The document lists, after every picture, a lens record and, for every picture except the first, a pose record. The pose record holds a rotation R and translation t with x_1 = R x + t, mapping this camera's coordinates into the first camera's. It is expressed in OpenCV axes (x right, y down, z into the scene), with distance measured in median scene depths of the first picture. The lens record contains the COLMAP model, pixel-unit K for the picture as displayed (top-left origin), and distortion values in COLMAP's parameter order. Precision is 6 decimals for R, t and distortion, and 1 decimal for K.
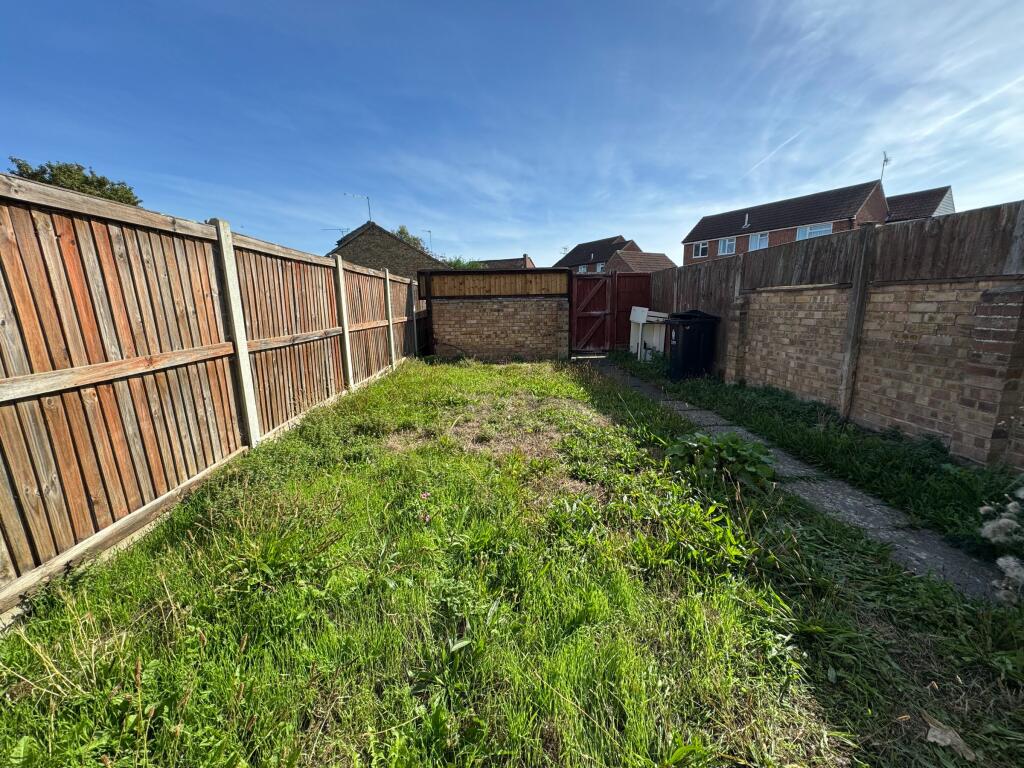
lens RADIAL K [[410.1, 0, 512.4], [0, 410.1, 382.7], [0, 0, 1]] dist [0.002361, -0.000308]
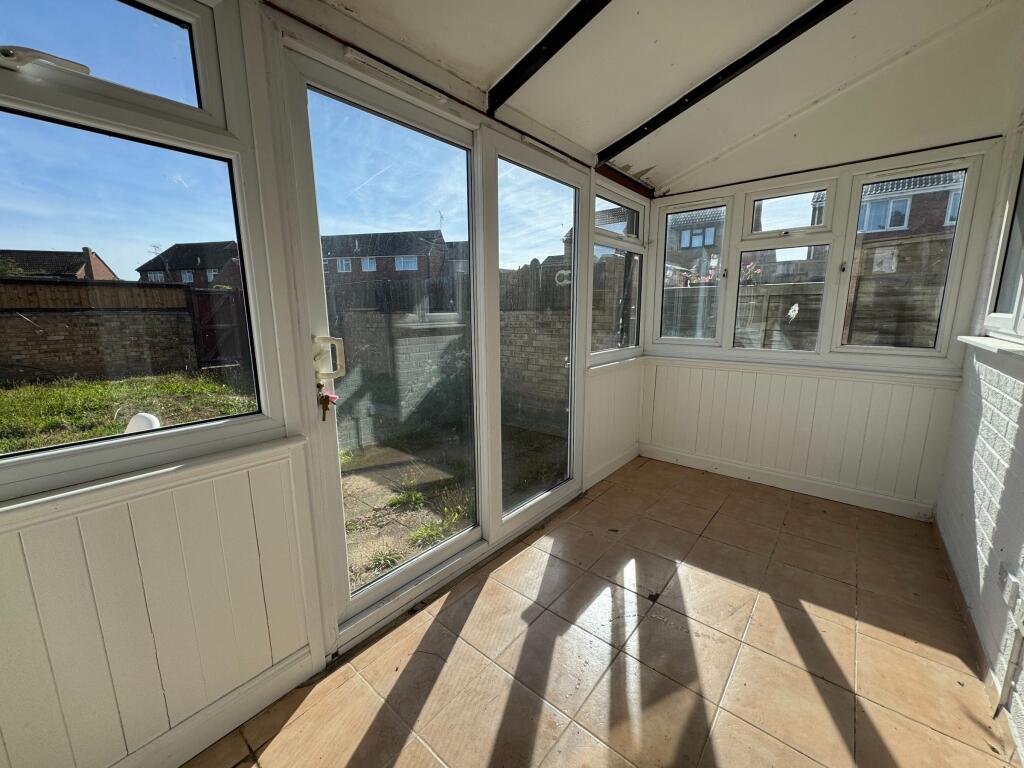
lens RADIAL K [[410.1, 0, 510.4], [0, 410.1, 382.5], [0, 0, 1]] dist [0.002361, -0.000308]
pose [[0.680130, -0.116455, 0.723783, -0.086207], [0.134730, 0.990341, 0.032739, 0.049287], [-0.720605, 0.075249, 0.689250, -0.306445]]
